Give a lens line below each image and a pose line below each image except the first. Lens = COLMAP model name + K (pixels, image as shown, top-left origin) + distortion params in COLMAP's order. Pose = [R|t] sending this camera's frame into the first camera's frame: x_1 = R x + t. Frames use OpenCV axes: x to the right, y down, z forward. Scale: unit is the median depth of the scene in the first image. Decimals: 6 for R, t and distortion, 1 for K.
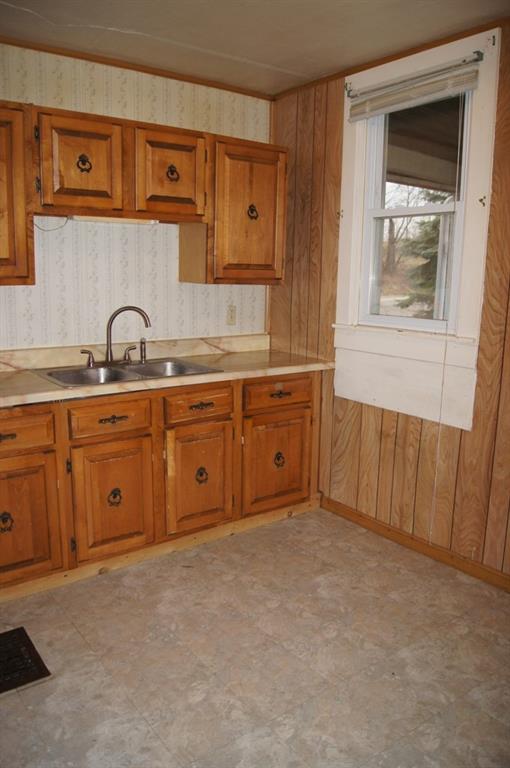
lens RADIAL K [[593.2, 0, 255.0], [0, 593.2, 384.0], [0, 0, 1]] dist [-0.061492, 0.001729]
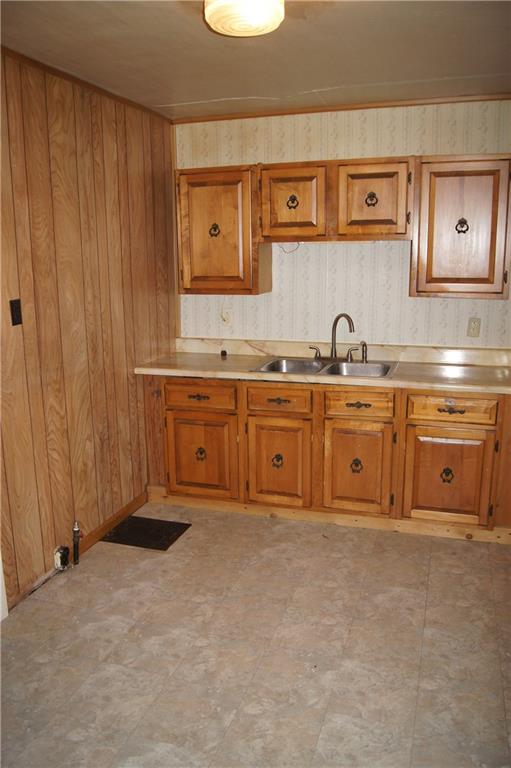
lens RADIAL K [[593.2, 0, 255.5], [0, 593.2, 384.0], [0, 0, 1]] dist [-0.061492, 0.001729]
pose [[0.586257, 0.150531, -0.796017, 0.716558], [-0.132631, 0.987162, 0.088996, -0.080860], [0.799194, 0.053402, 0.598696, 0.166630]]
